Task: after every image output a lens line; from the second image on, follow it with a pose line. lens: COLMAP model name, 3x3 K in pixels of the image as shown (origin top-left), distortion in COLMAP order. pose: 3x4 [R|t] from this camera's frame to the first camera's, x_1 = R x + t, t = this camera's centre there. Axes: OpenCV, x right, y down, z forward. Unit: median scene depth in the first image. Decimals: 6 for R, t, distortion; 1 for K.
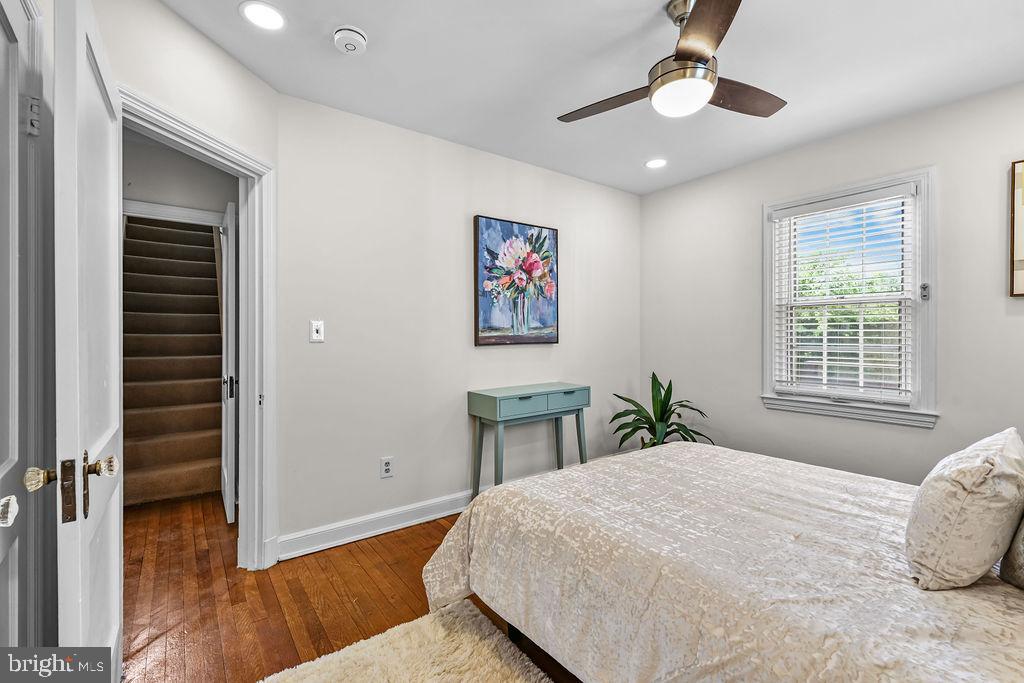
lens RADIAL K [[444.8, 0, 510.7], [0, 444.8, 333.8], [0, 0, 1]] dist [0.001286, 0.000114]
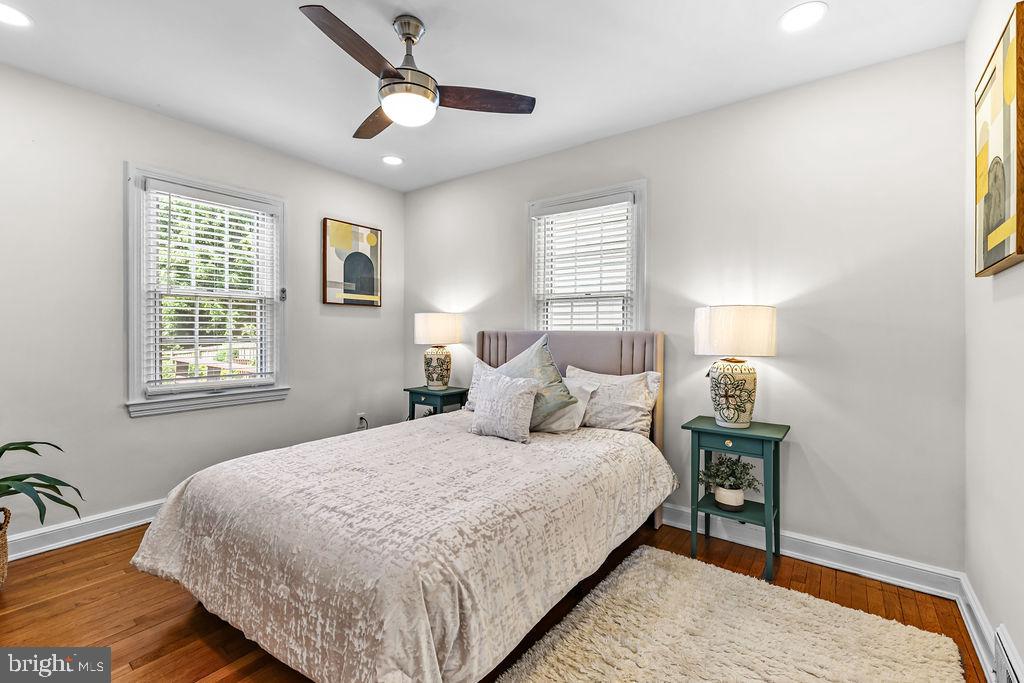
lens RADIAL K [[444.8, 0, 510.7], [0, 444.8, 333.8], [0, 0, 1]] dist [0.001286, 0.000114]
pose [[-0.282697, -0.006090, 0.959190, -0.396992], [-0.006226, 0.999970, 0.004514, 0.008230], [-0.959189, -0.004695, -0.282727, 0.585104]]
